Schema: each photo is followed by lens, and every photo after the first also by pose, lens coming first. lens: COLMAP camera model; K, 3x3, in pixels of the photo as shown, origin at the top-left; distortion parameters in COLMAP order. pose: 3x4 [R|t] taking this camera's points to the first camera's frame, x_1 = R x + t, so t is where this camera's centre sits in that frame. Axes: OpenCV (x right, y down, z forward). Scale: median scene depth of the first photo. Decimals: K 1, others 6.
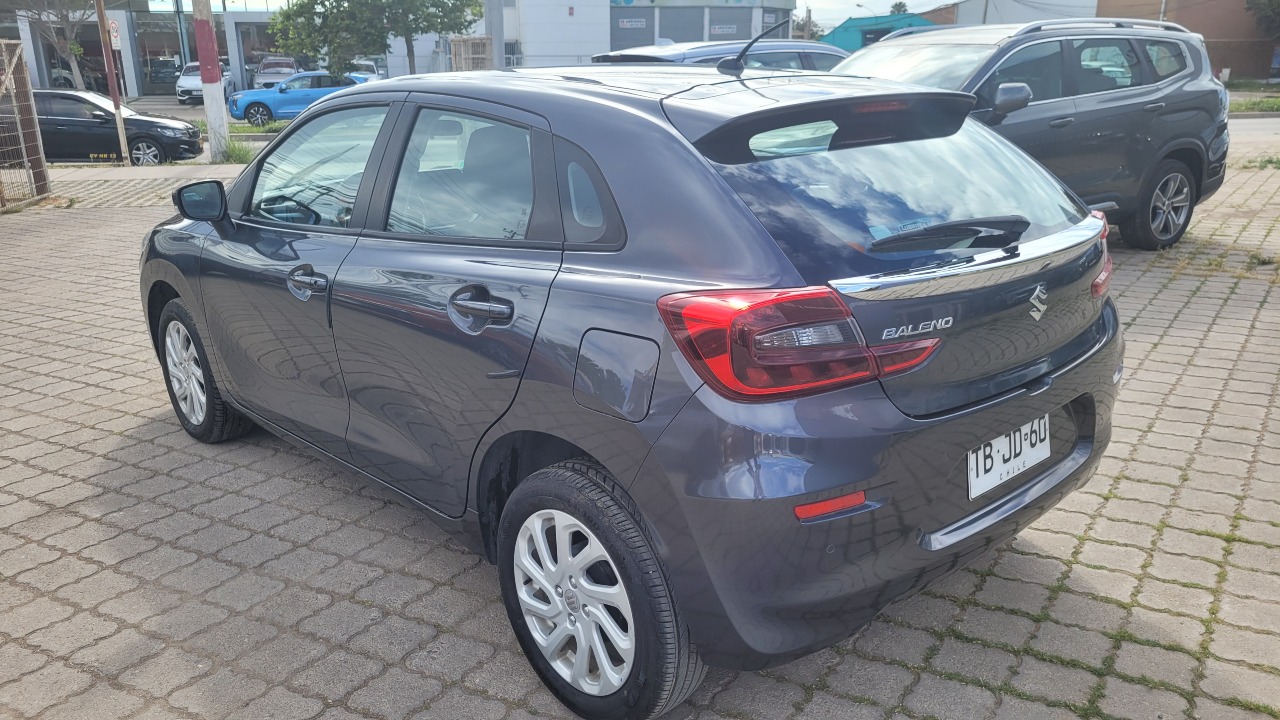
lens RADIAL K [[973.6, 0, 640.0], [0, 973.6, 360.0], [0, 0, 1]] dist [0.004213, -0.004531]
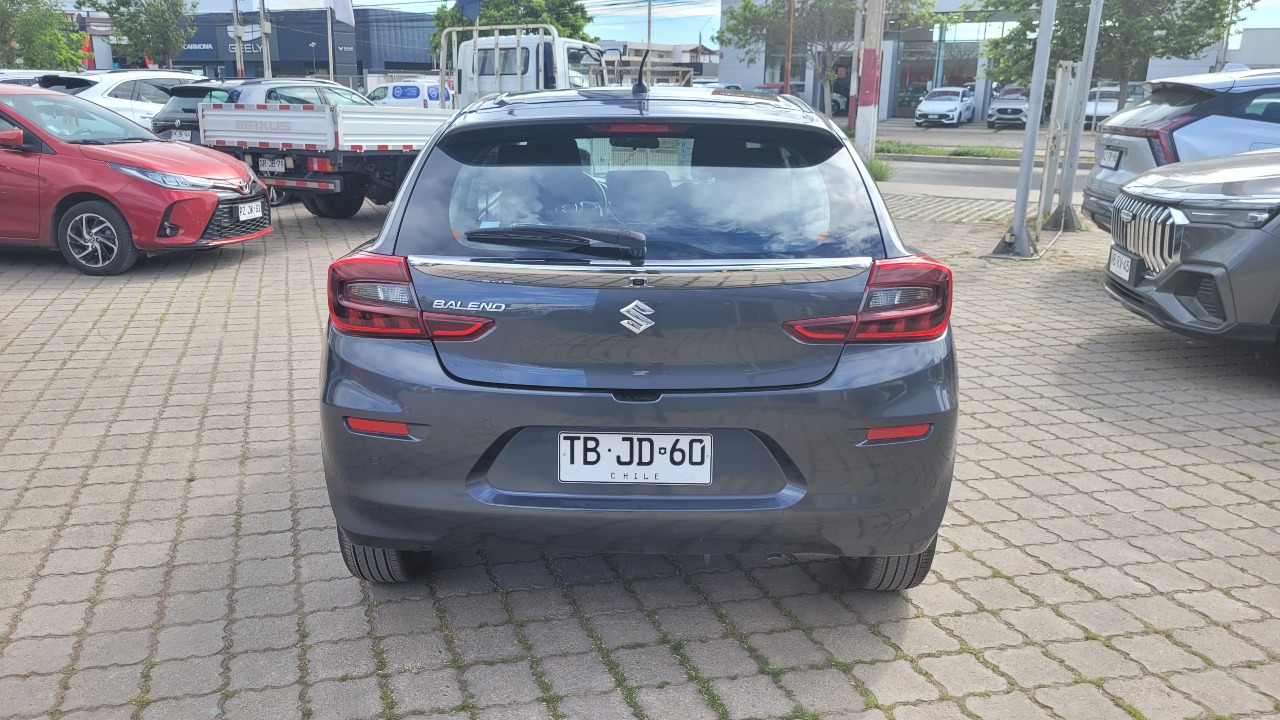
lens RADIAL K [[984.6, 0, 640.0], [0, 984.6, 360.0], [0, 0, 1]] dist [0.012137, -0.008361]
pose [[0.727500, 0.192651, -0.658505, 0.106945], [-0.211238, 0.976041, 0.052179, -0.006474], [0.652780, 0.101141, 0.750765, 0.020278]]
